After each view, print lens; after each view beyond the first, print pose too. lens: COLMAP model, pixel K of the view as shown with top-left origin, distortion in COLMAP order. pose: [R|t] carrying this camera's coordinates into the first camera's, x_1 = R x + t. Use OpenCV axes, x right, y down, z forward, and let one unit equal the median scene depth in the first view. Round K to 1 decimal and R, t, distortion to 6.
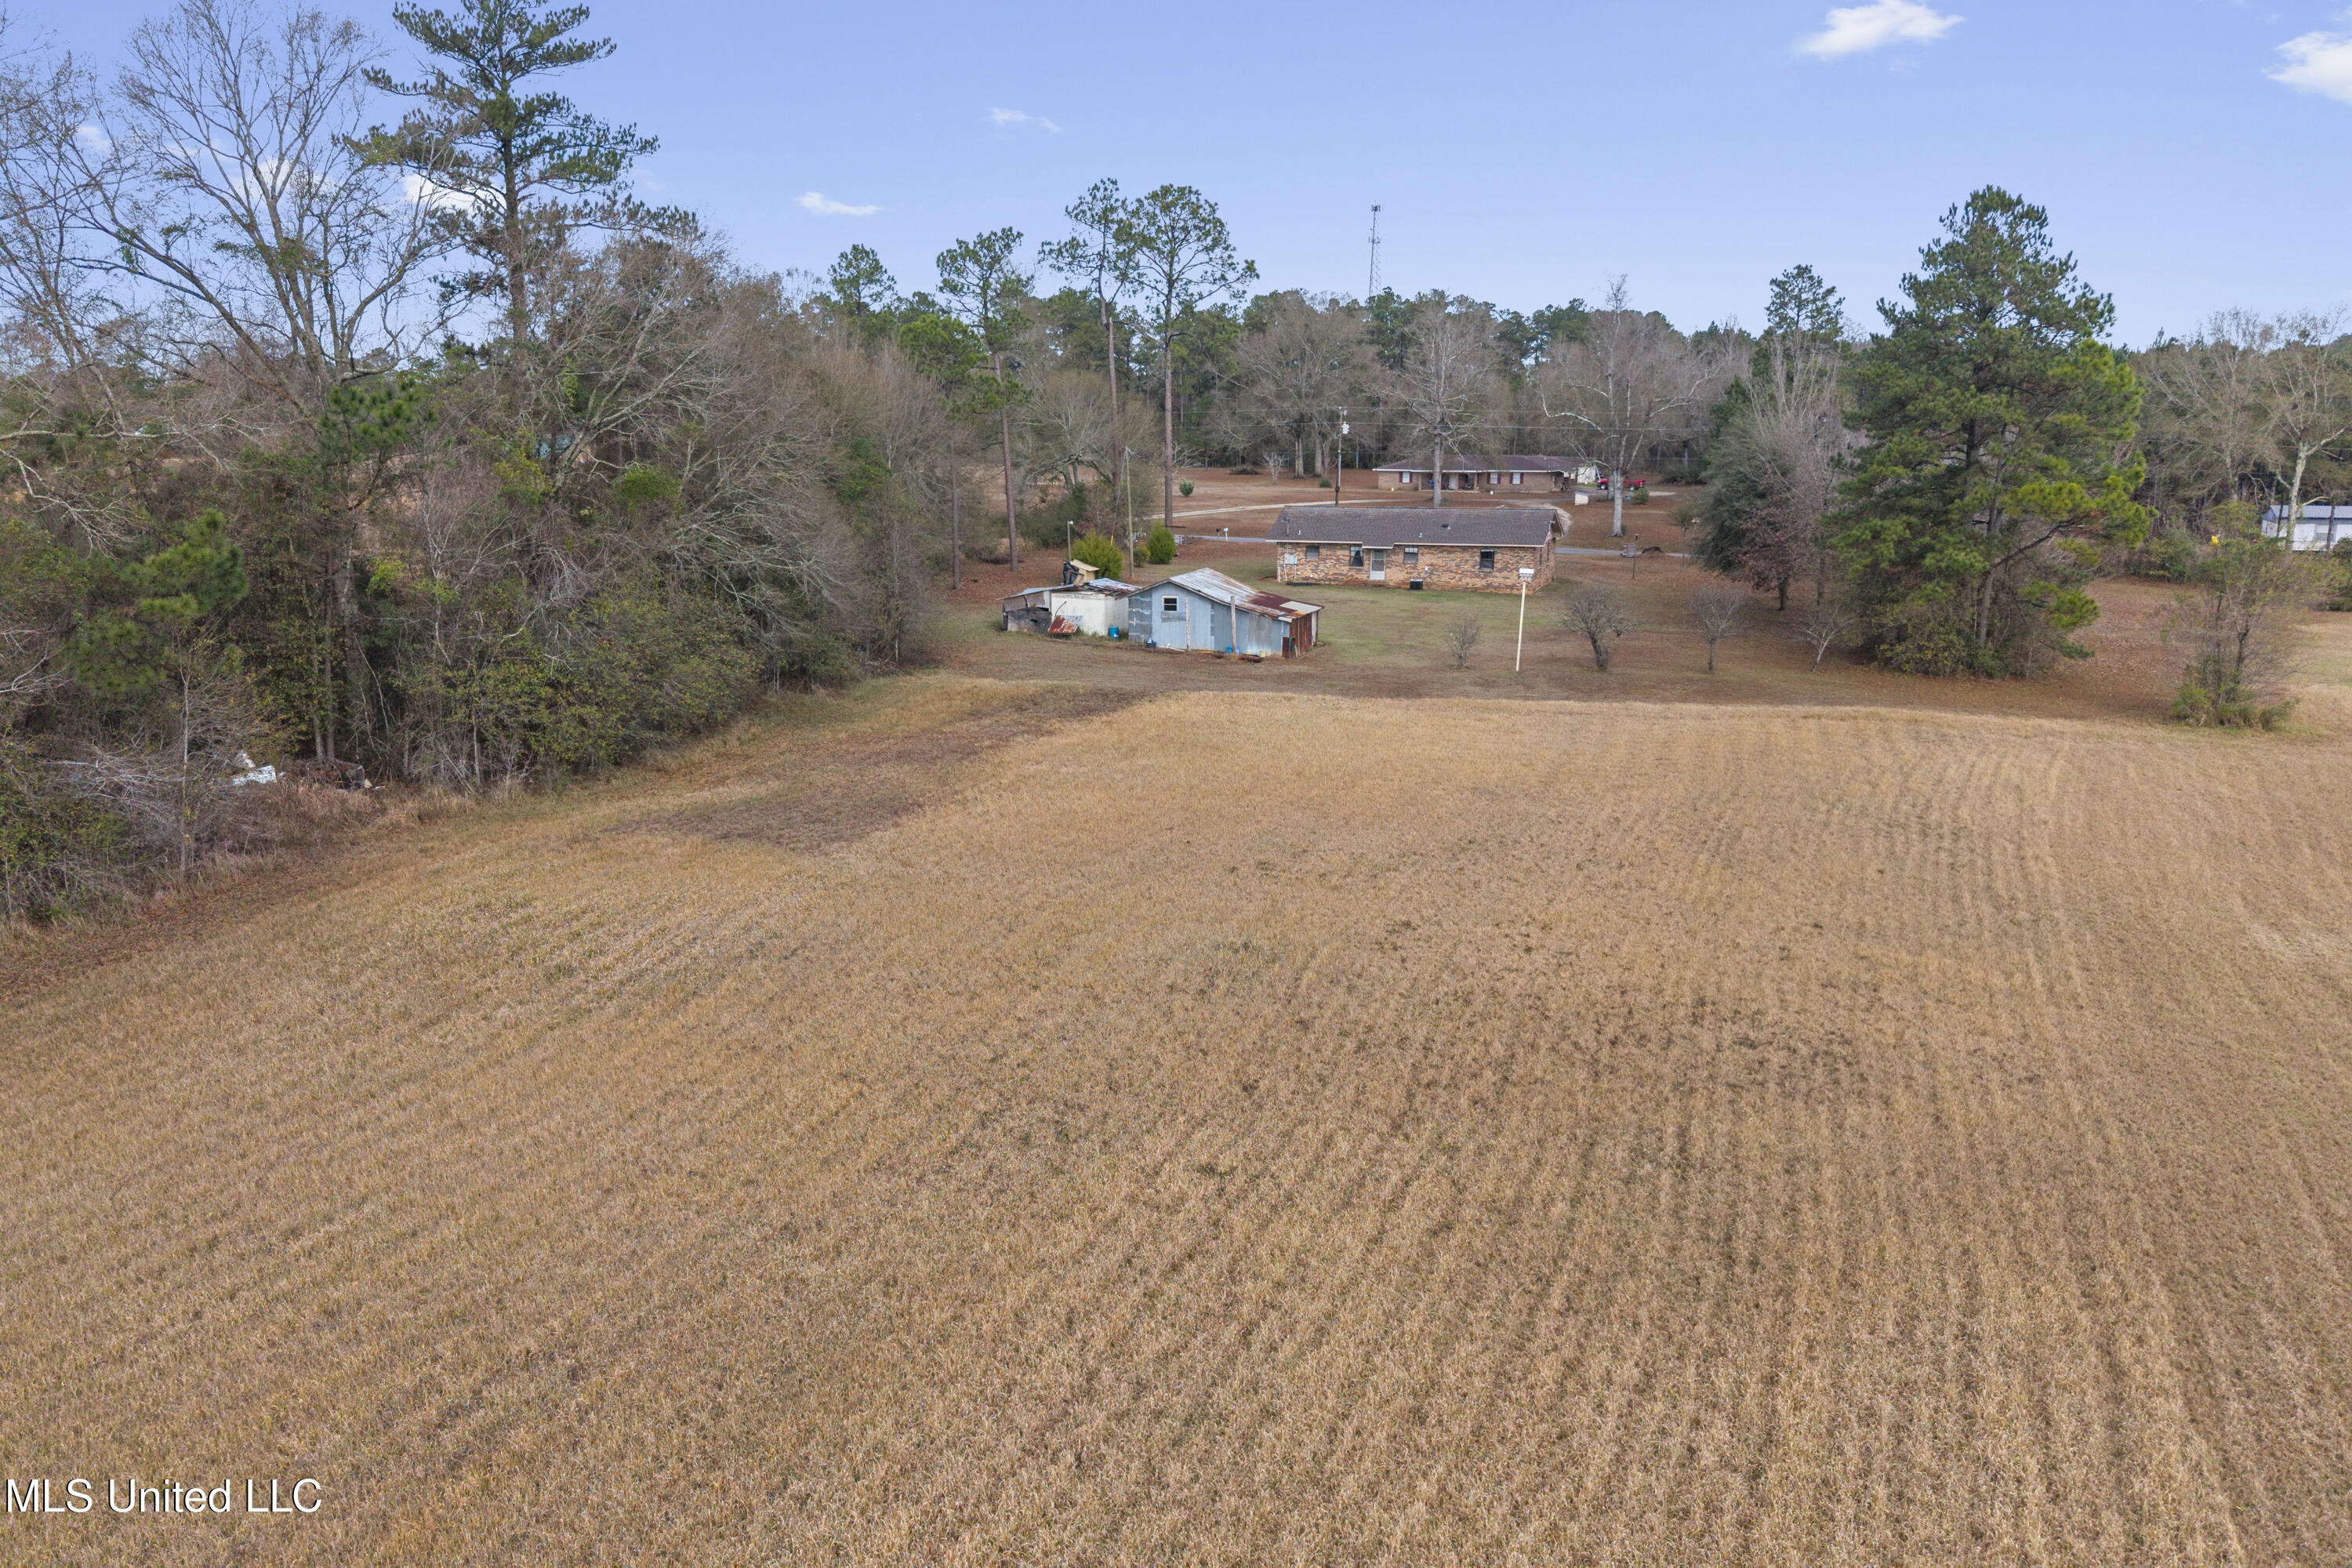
lens RADIAL K [[1823.4, 0, 1176.0], [0, 1823.4, 784.0], [0, 0, 1]] dist [0.163971, -0.410581]
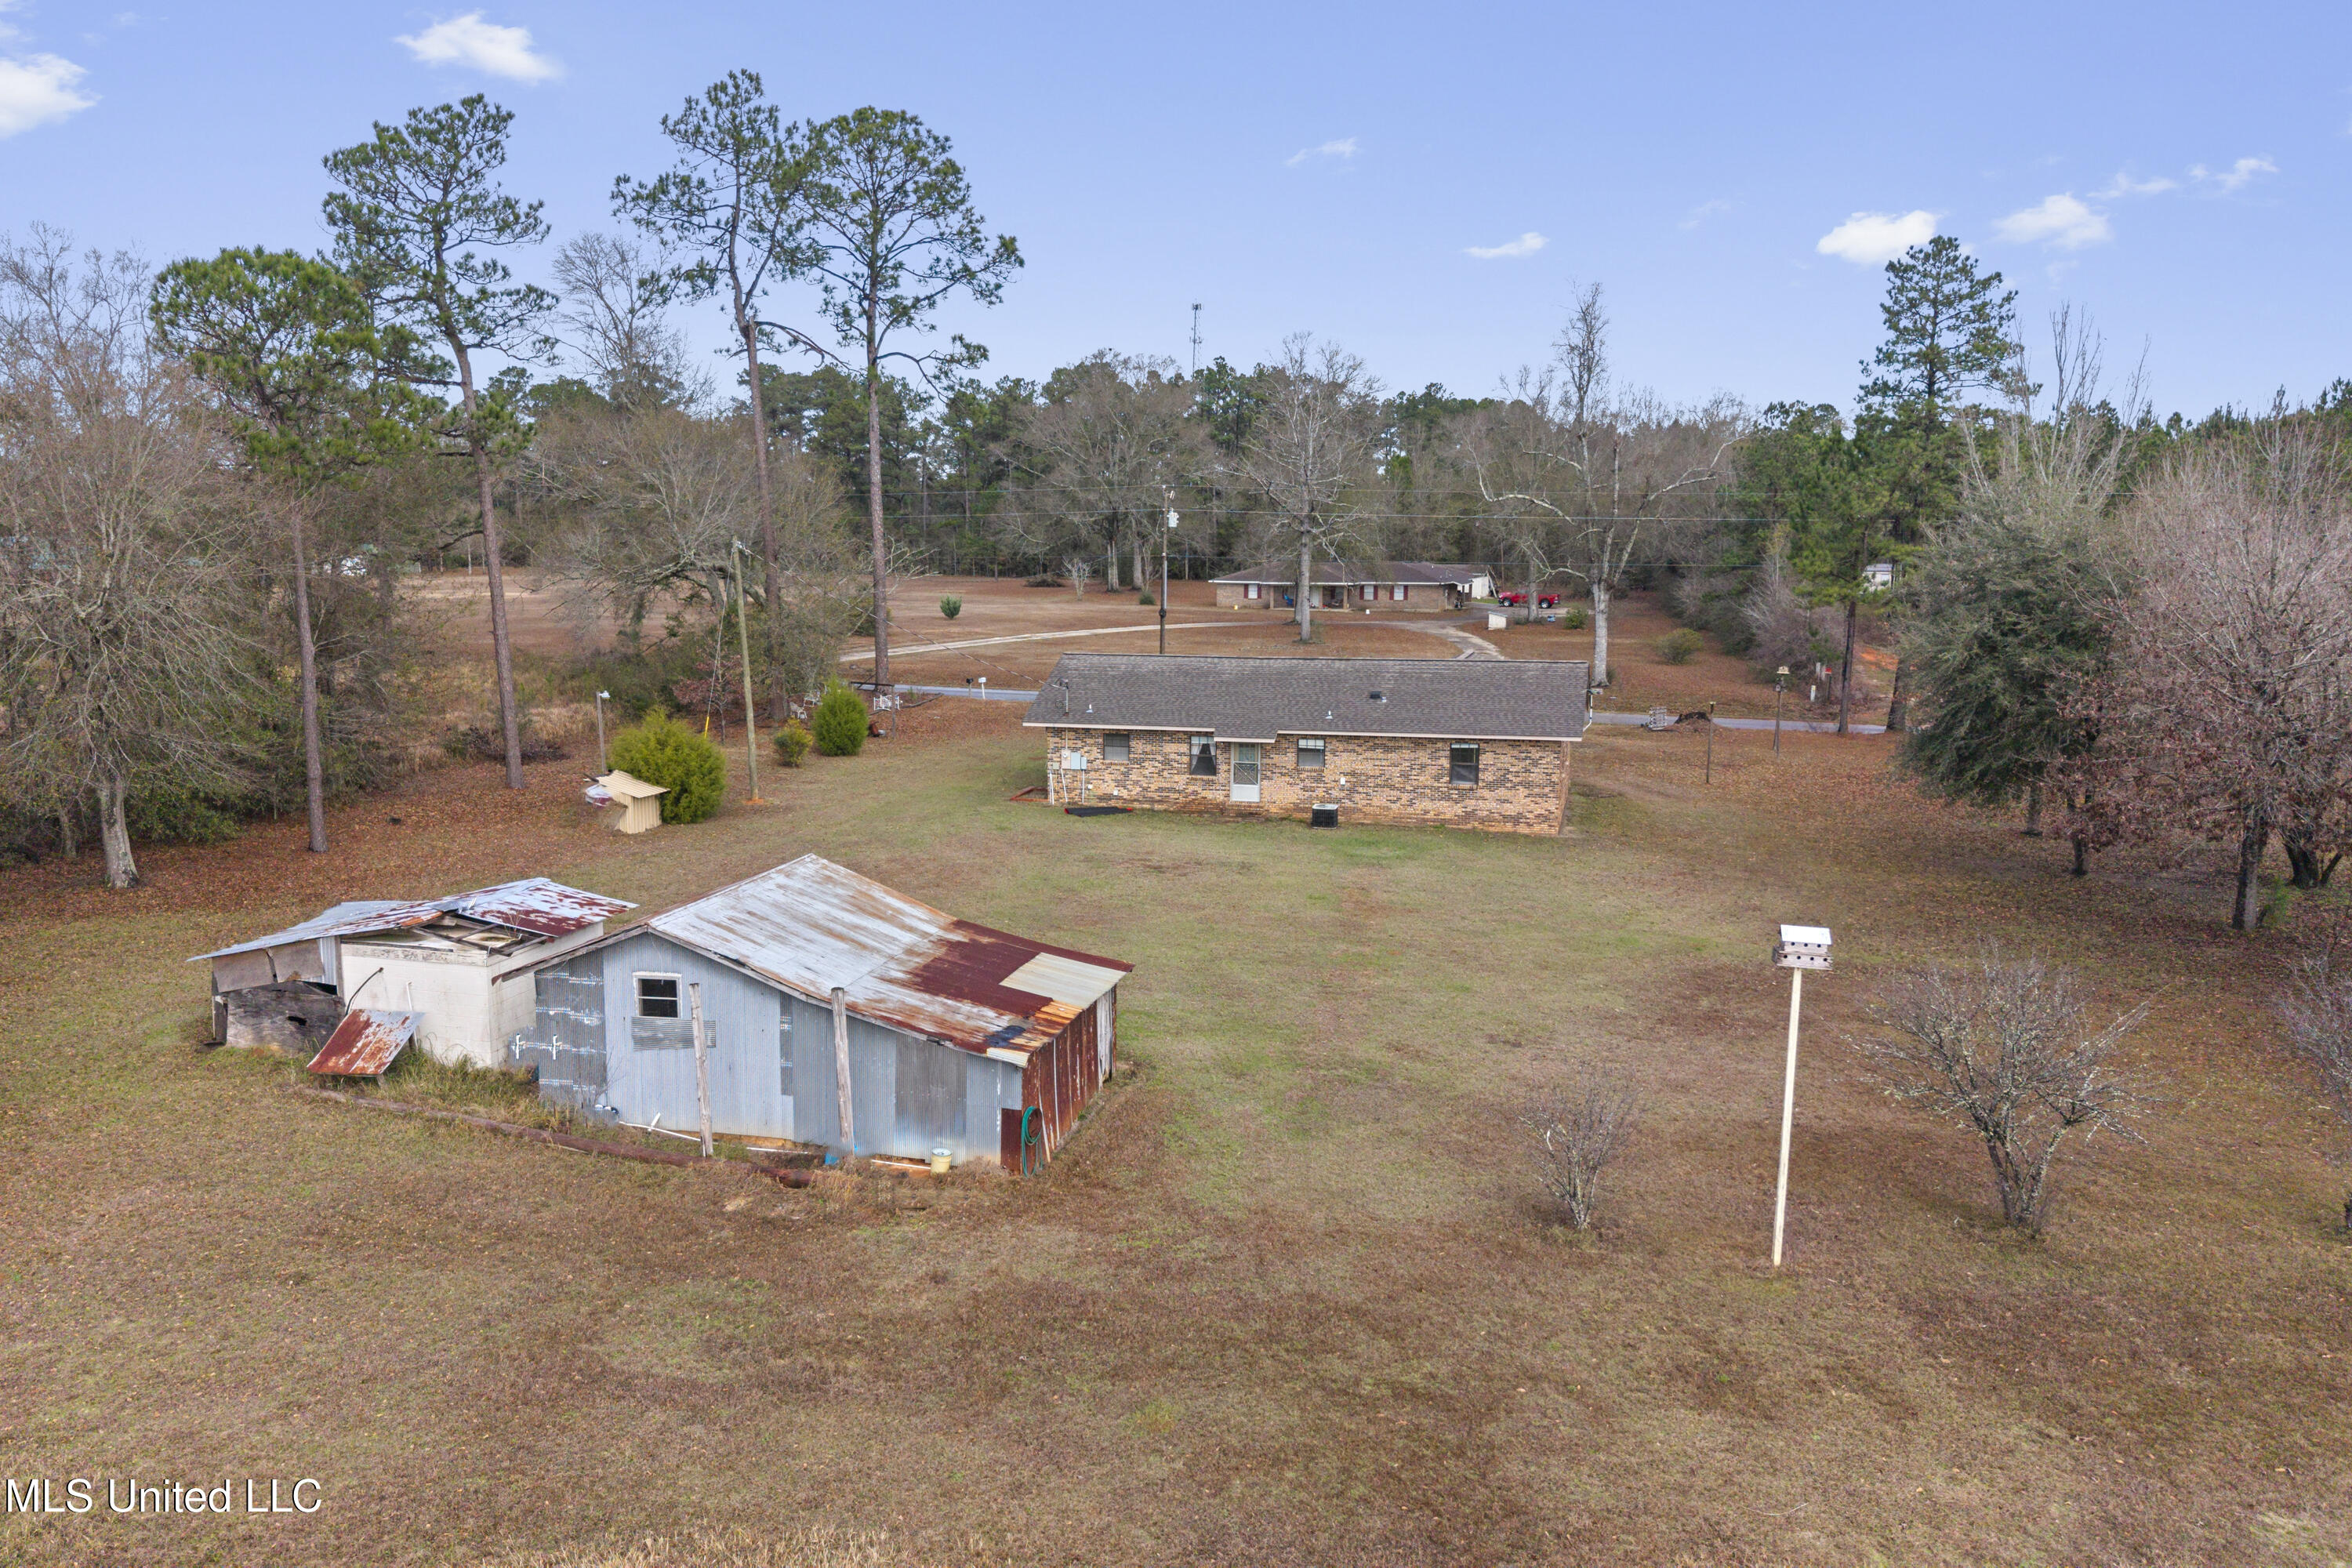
lens RADIAL K [[1823.4, 0, 1176.0], [0, 1823.4, 784.0], [0, 0, 1]] dist [0.163971, -0.410581]
pose [[0.995614, -0.013817, 0.092536, 0.056161], [0.019162, 0.998183, -0.057126, -0.110476], [-0.091578, 0.058649, 0.994069, 0.630822]]
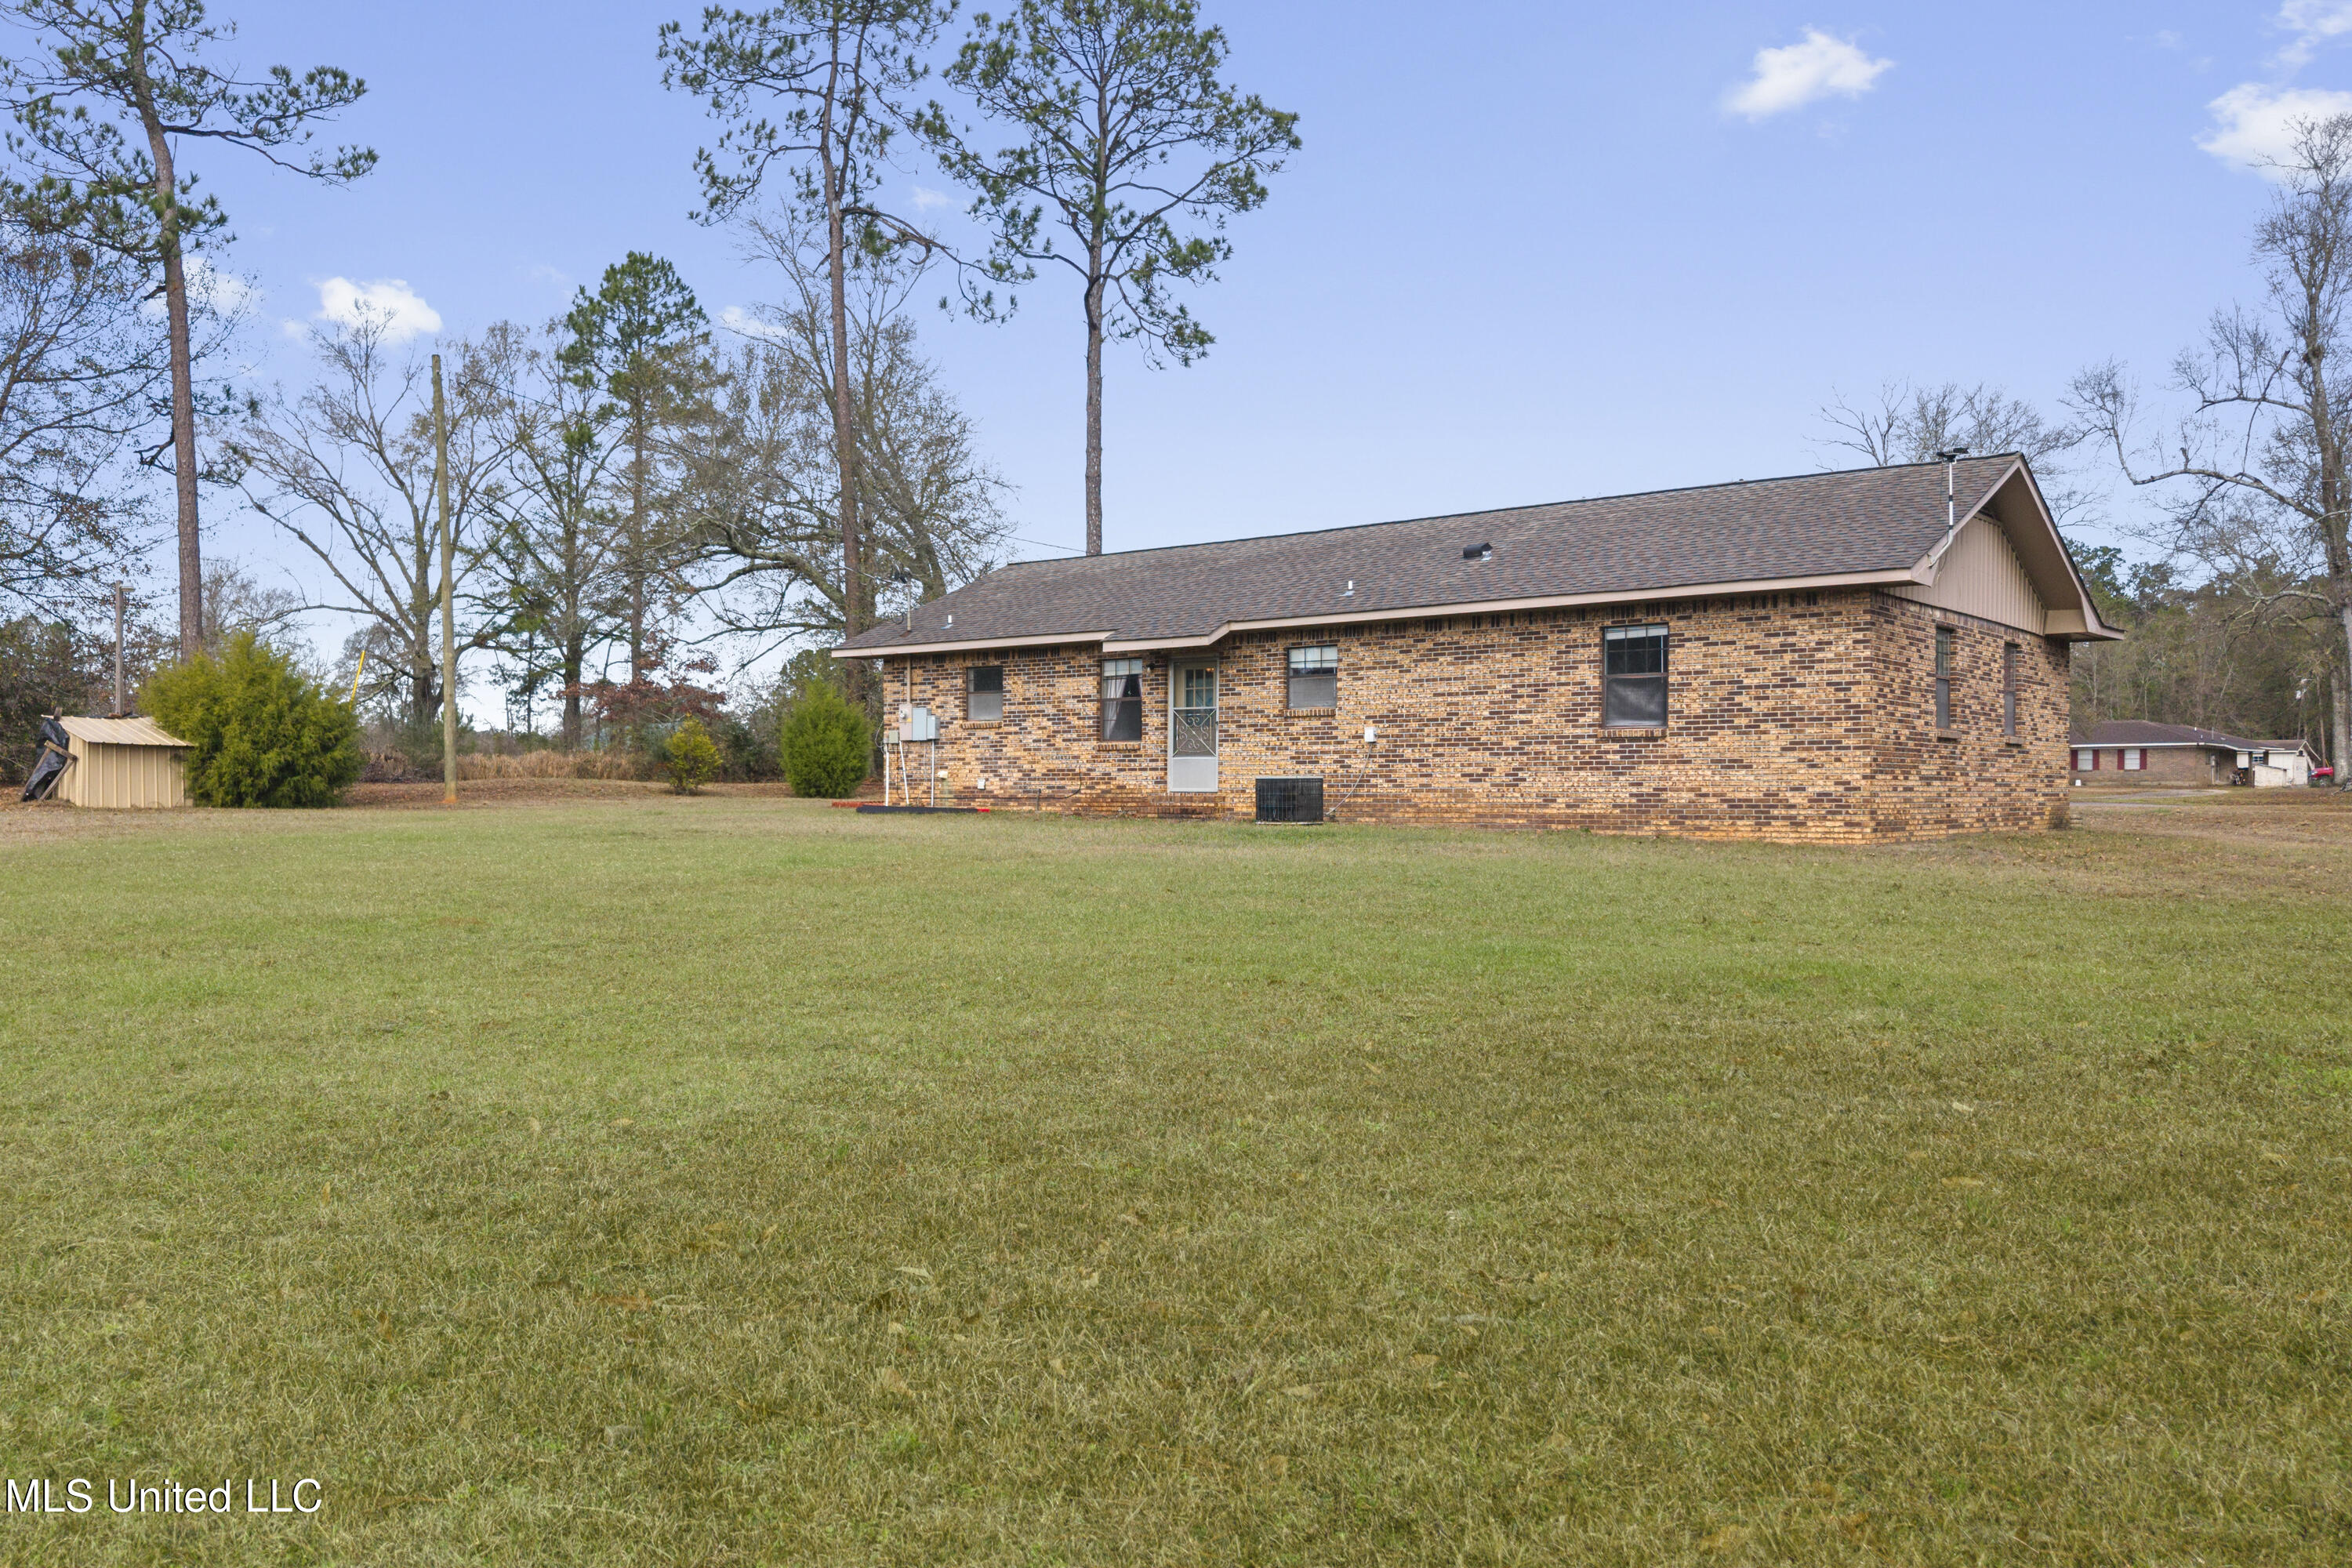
lens RADIAL K [[1847.7, 0, 1113.3], [0, 1847.7, 795.0], [0, 0, 1]] dist [0.079736, -0.178162]
pose [[0.937744, -0.001445, -0.347324, 0.228895], [-0.068751, 0.979433, -0.189696, -0.082281], [0.340455, 0.201765, 0.918358, 0.976396]]
